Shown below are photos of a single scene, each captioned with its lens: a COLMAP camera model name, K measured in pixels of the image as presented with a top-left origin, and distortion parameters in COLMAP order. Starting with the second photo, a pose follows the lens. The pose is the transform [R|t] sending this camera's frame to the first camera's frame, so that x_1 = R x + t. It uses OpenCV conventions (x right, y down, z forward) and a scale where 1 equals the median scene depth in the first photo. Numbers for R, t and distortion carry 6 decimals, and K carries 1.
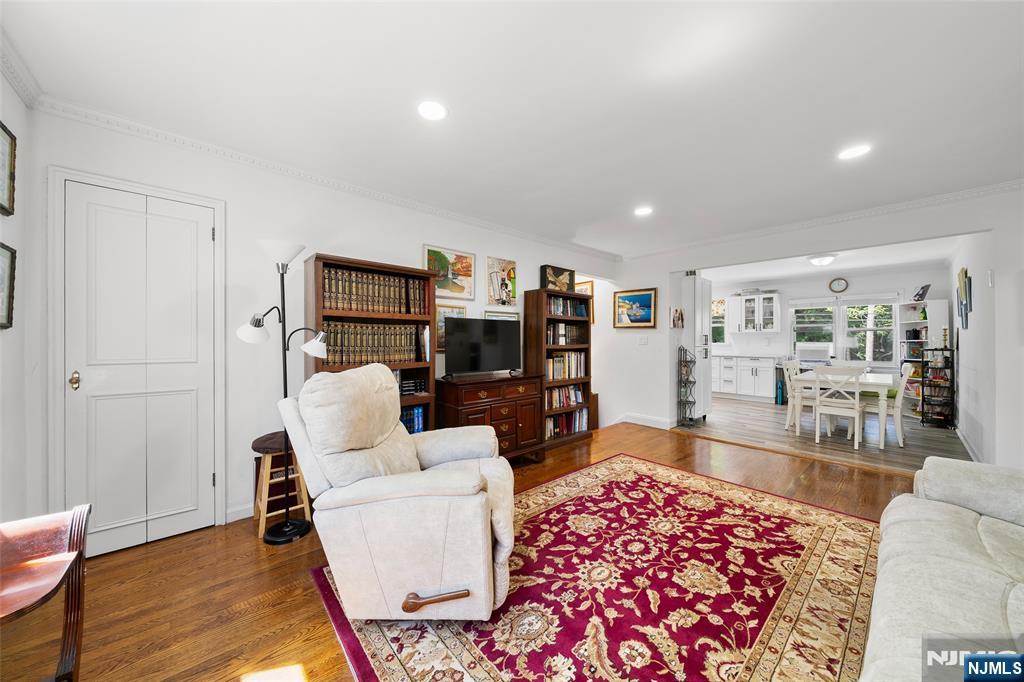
lens RADIAL K [[349.8, 0, 502.3], [0, 349.8, 342.8], [0, 0, 1]] dist [-0.001090, -0.000126]
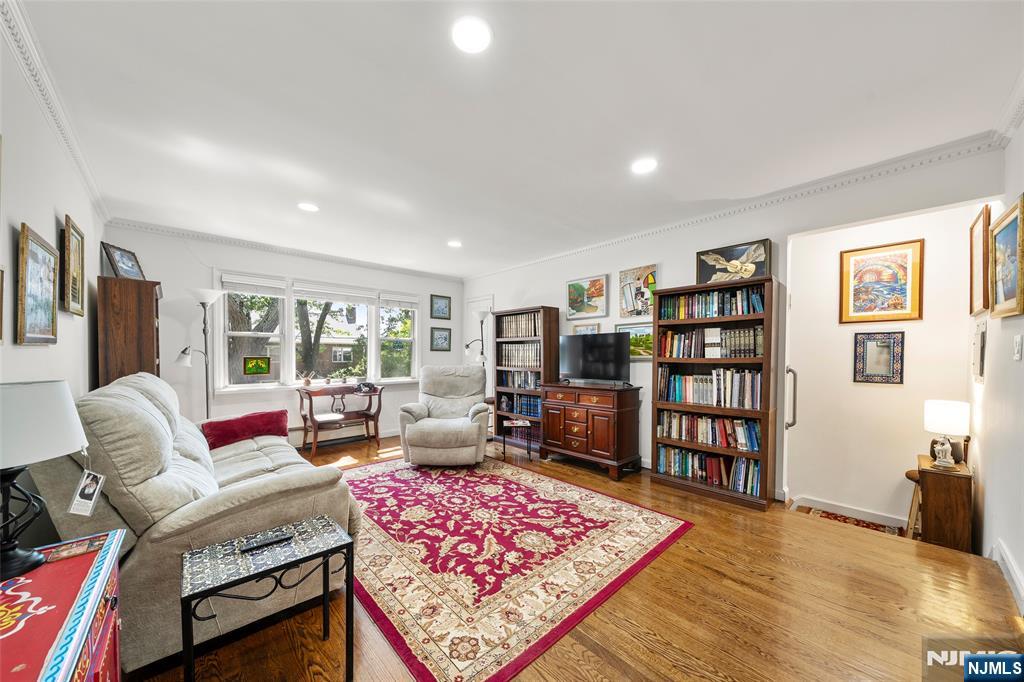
lens RADIAL K [[357.2, 0, 516.8], [0, 357.2, 361.4], [0, 0, 1]] dist [-0.002865, -0.000124]
pose [[0.052264, 0.018178, -0.998468, 1.473789], [-0.000625, 0.999835, 0.018170, -0.000166], [0.998633, -0.000326, 0.052267, 0.946692]]
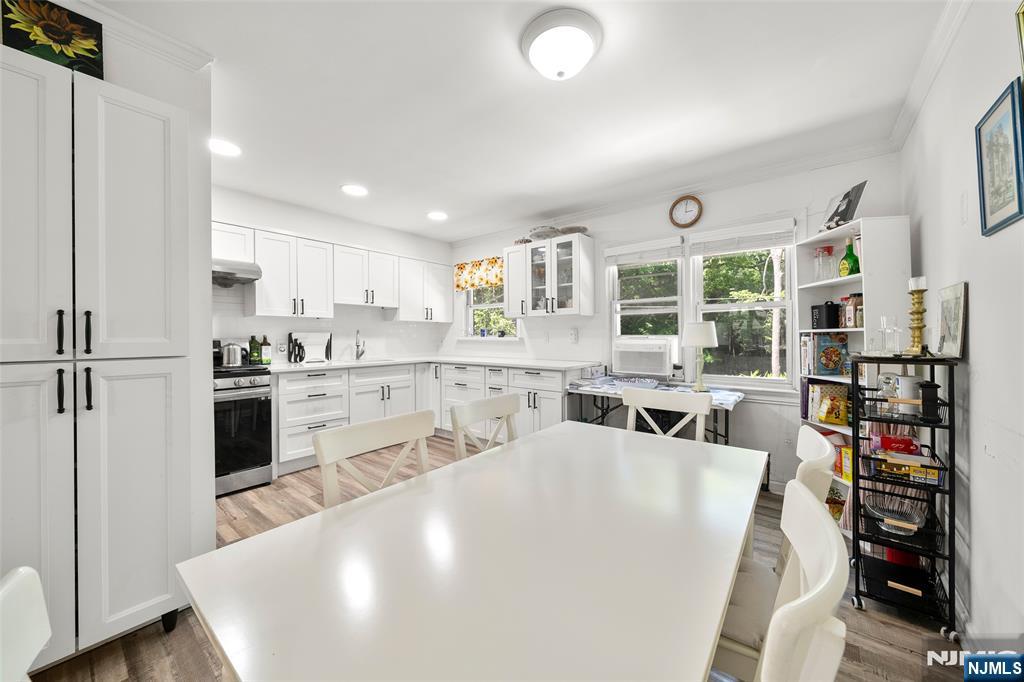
lens RADIAL K [[370.6, 0, 503.9], [0, 370.6, 336.7], [0, 0, 1]] dist [0.000482, -0.000021]
pose [[0.987345, -0.007968, 0.158385, 1.660039], [0.007813, 0.999968, 0.001603, -0.006115], [-0.158393, -0.000345, 0.987376, 1.425308]]
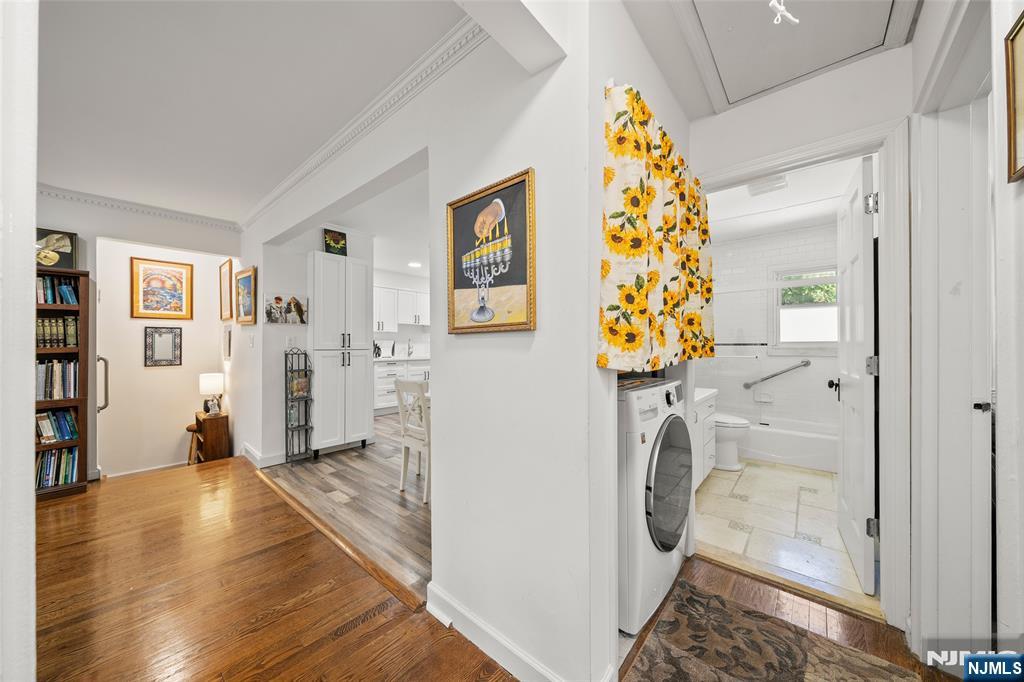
lens RADIAL K [[349.8, 0, 502.3], [0, 349.8, 342.8], [0, 0, 1]] dist [-0.001090, -0.000126]
pose [[0.991641, -0.001034, 0.129025, 1.630977], [0.001362, 0.999996, -0.002456, -0.002673], [-0.129022, 0.002611, 0.991638, 0.467380]]
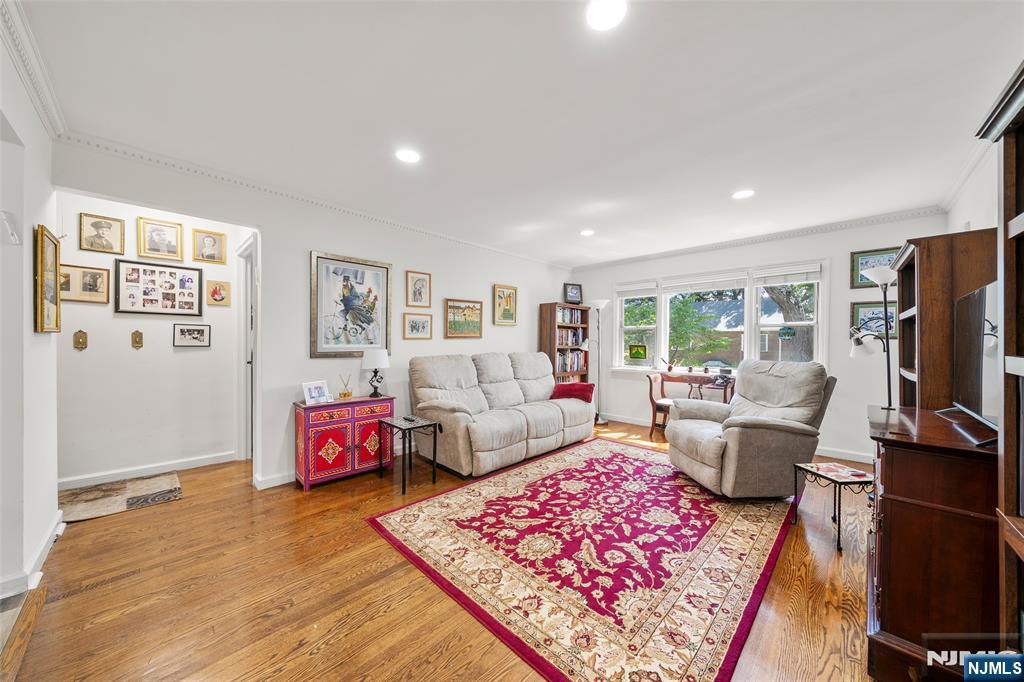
lens RADIAL K [[349.8, 0, 502.3], [0, 349.8, 342.8], [0, 0, 1]] dist [-0.001090, -0.000126]
pose [[-0.997030, -0.005665, -0.076811, 0.731899], [-0.005914, 0.999978, 0.003014, -0.005426], [0.076792, 0.003459, -0.997041, 1.847122]]
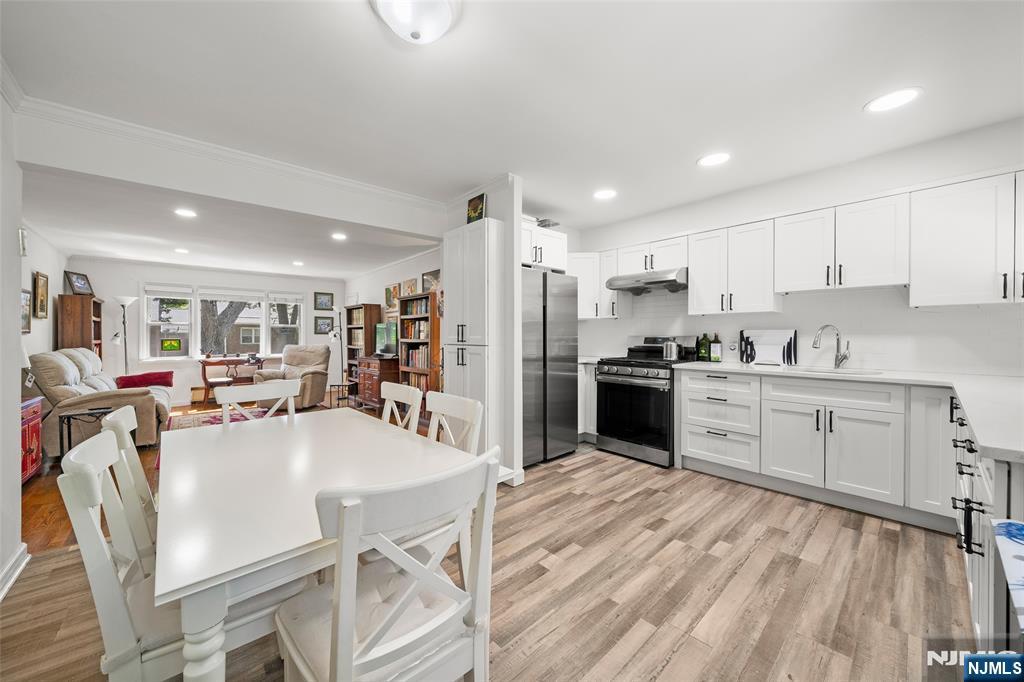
lens RADIAL K [[372.6, 0, 516.9], [0, 372.6, 337.3], [0, 0, 1]] dist [0.000057, -0.000127]
pose [[0.026054, 0.004313, -0.999651, 2.406144], [0.002111, 0.999988, 0.004370, -0.008049], [0.999658, -0.002224, 0.026045, 2.159213]]
